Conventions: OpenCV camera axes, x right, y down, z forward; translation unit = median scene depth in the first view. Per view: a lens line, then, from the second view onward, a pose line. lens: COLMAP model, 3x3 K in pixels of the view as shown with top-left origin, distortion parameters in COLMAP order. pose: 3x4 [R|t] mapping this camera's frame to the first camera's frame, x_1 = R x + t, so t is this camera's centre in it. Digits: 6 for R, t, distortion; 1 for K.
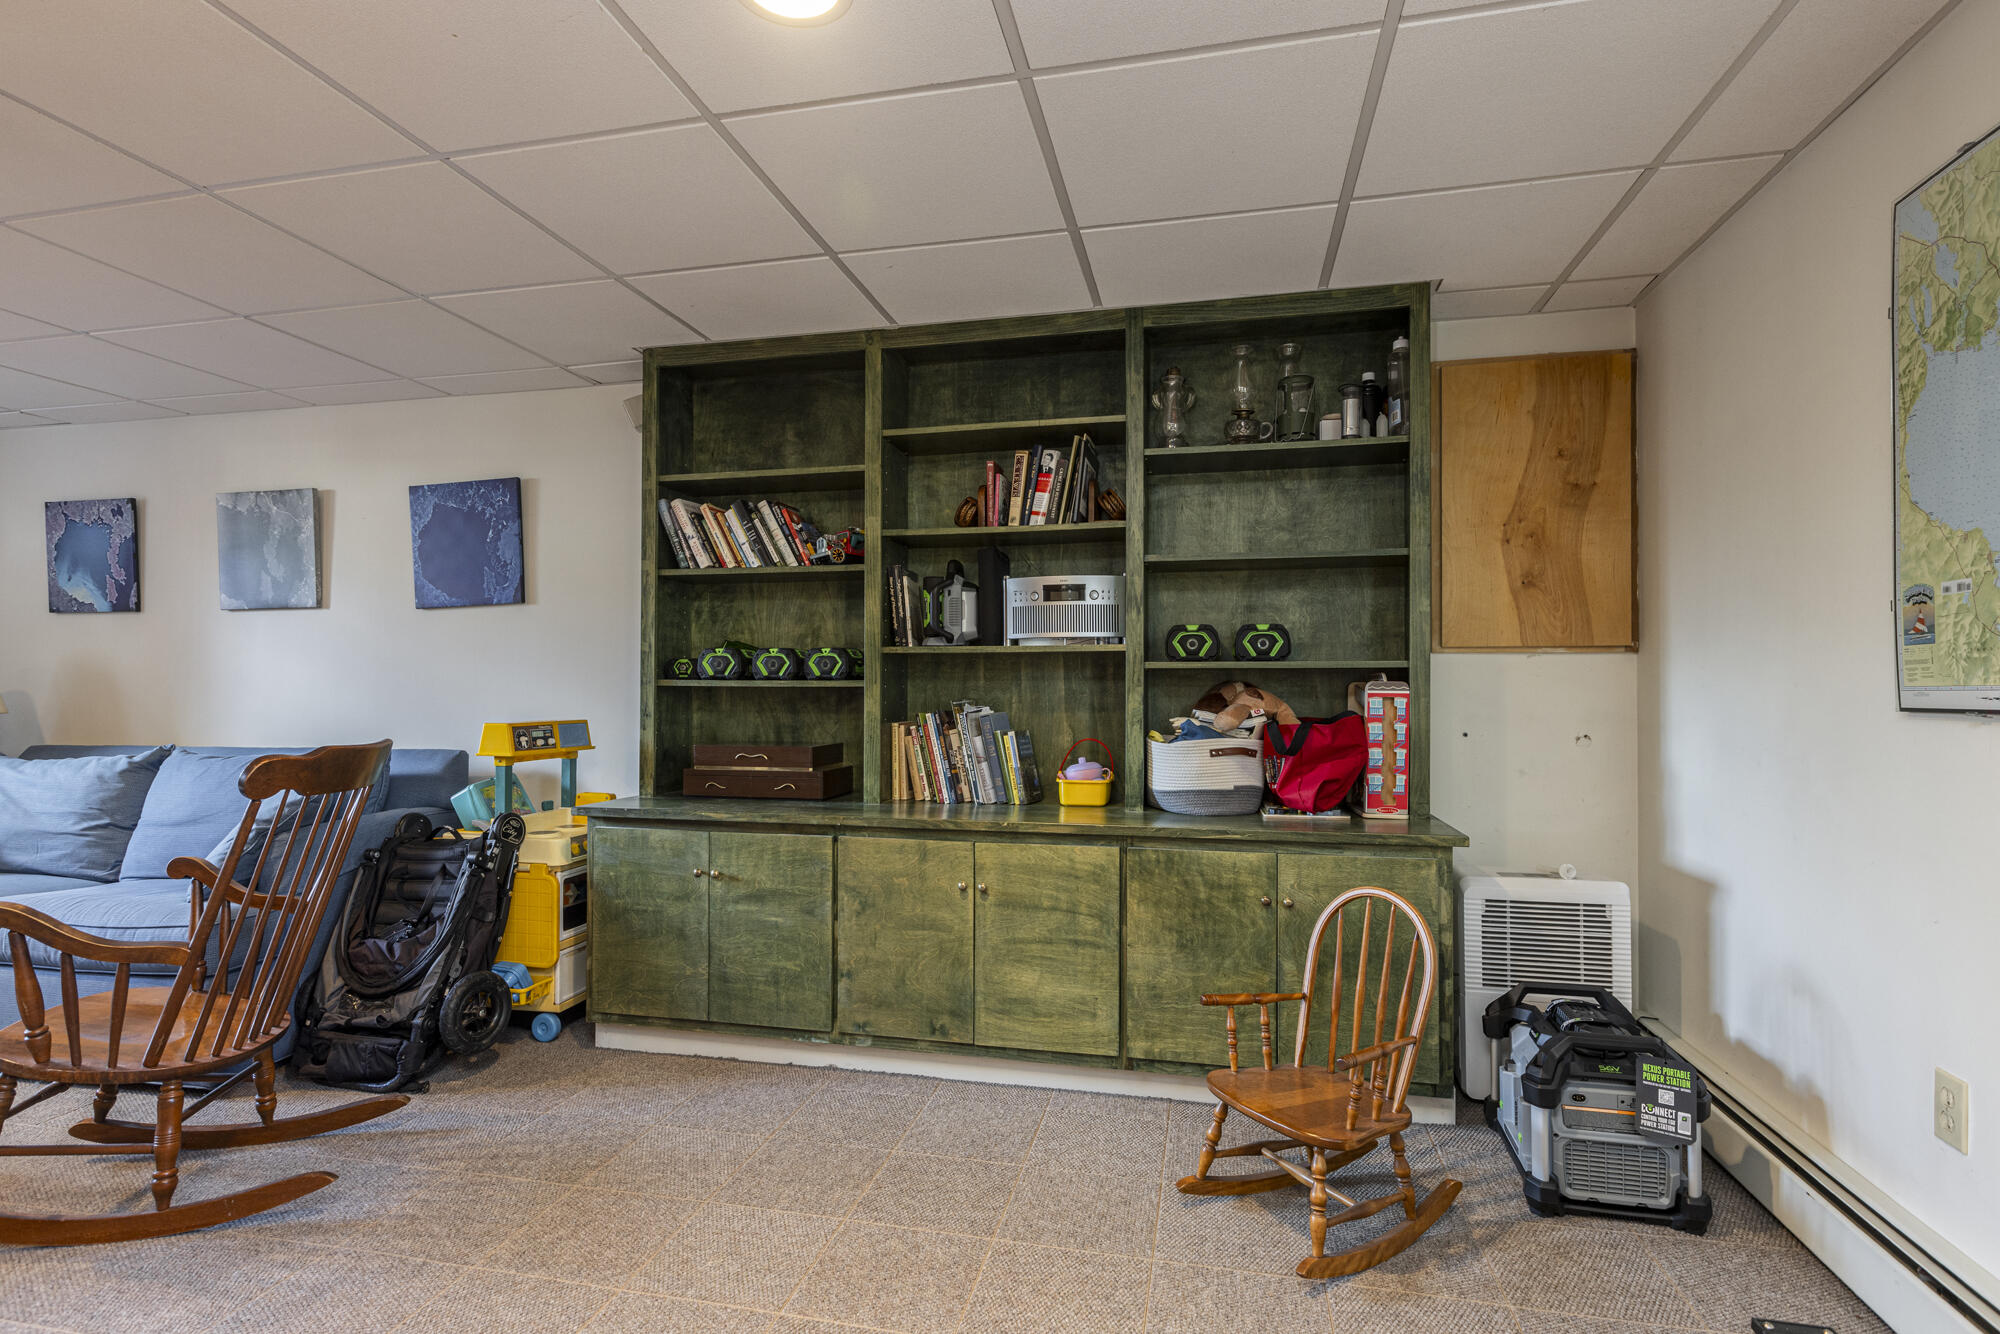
lens RADIAL K [[1002.5, 0, 996.4], [0, 1002.5, 692.3], [0, 0, 1]] dist [0.004367, 0.000796]
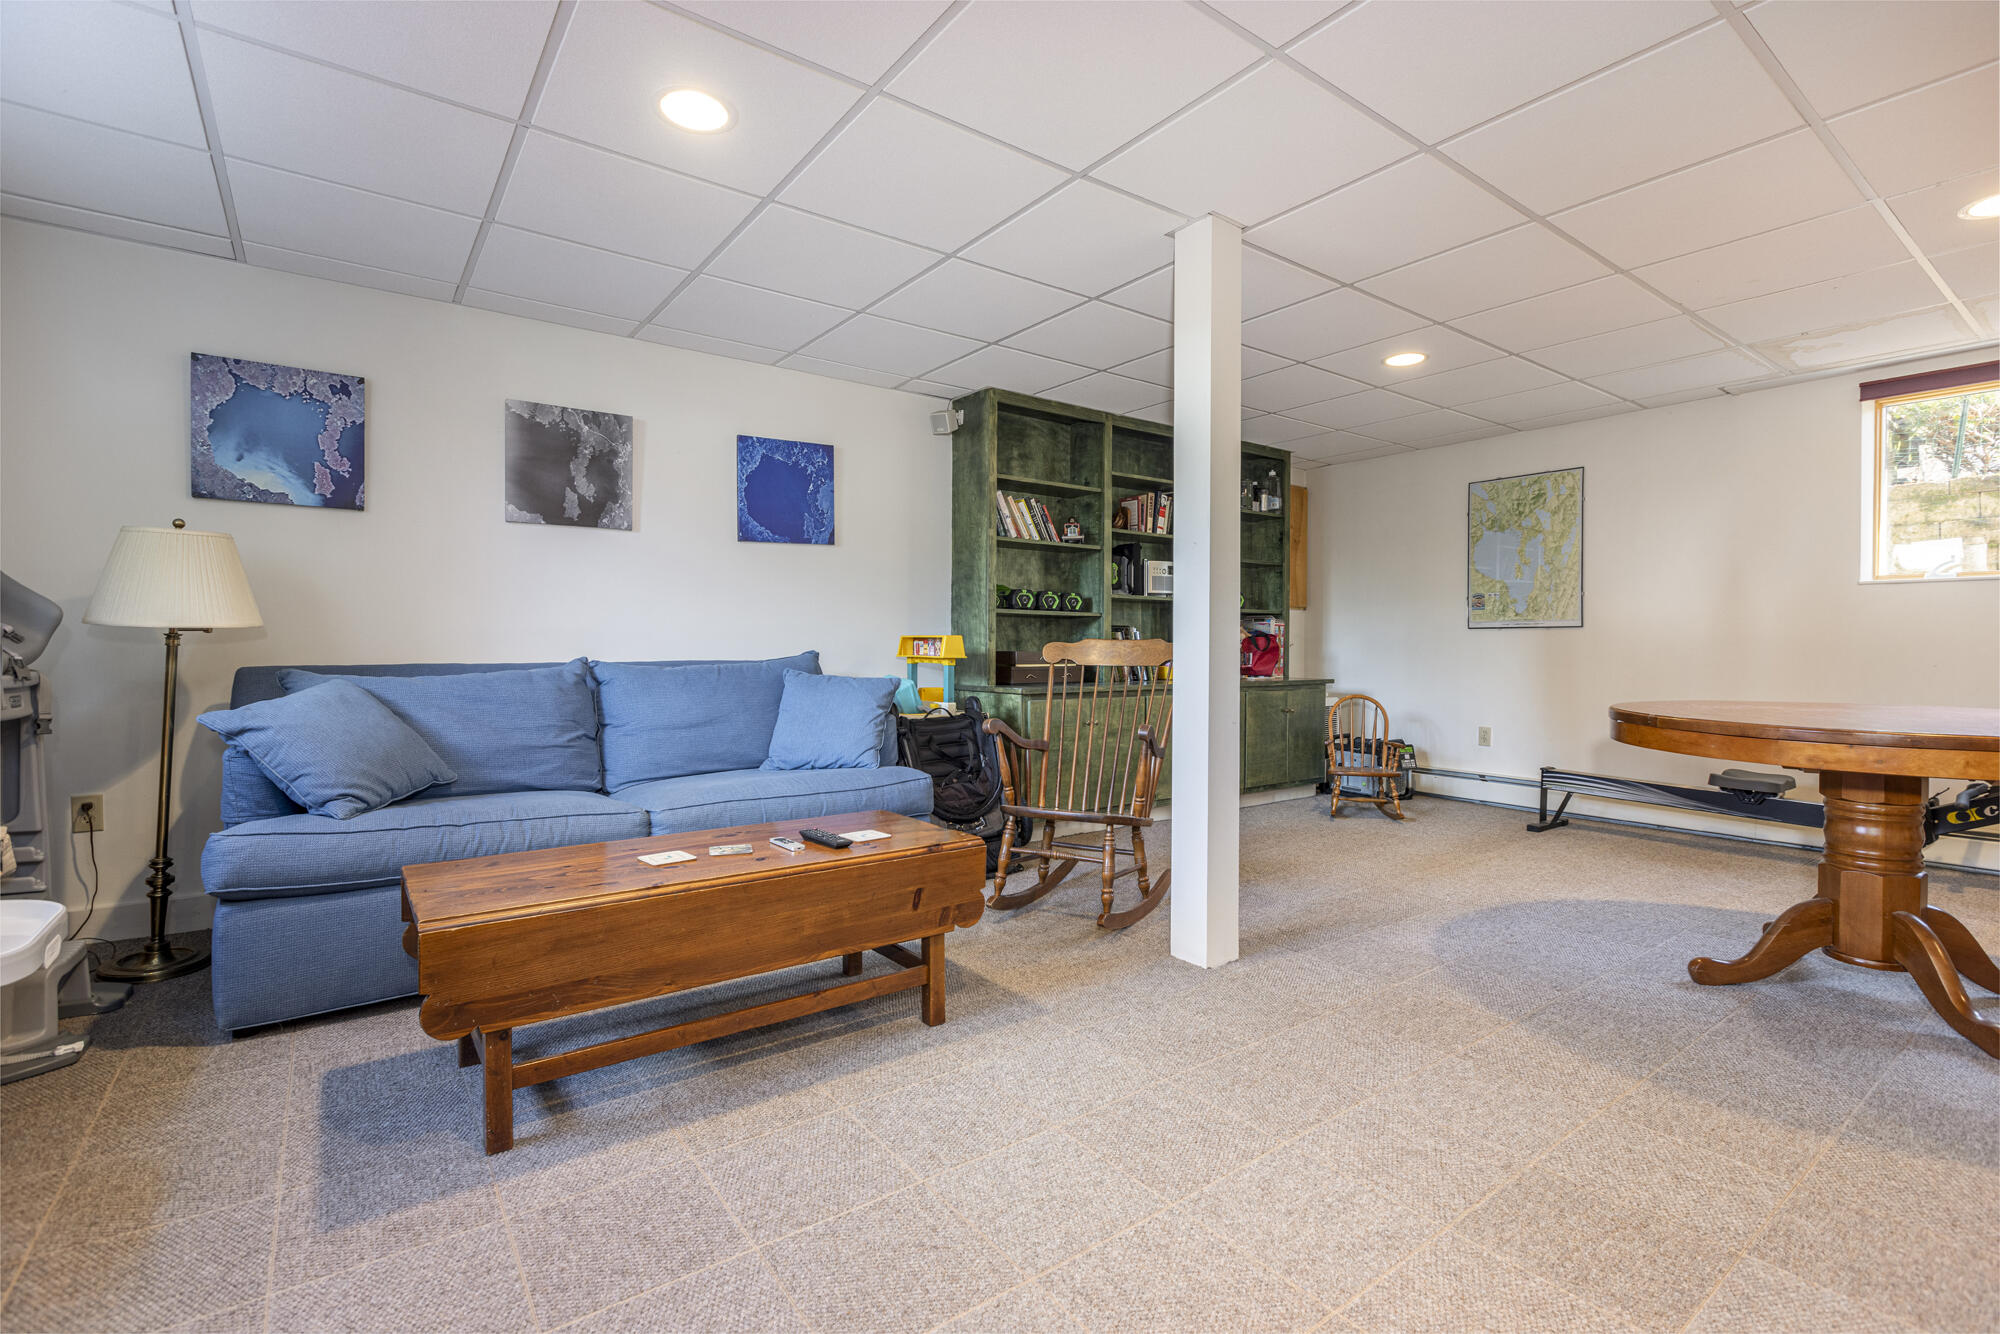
lens RADIAL K [[901.7, 0, 1000.0], [0, 901.7, 667.0], [0, 0, 1]] dist [-0.002975, -0.000126]
pose [[0.650812, -0.017901, 0.759028, -1.297018], [-0.002908, 0.999656, 0.026069, 0.038263], [-0.759234, -0.019174, 0.650536, 0.097305]]
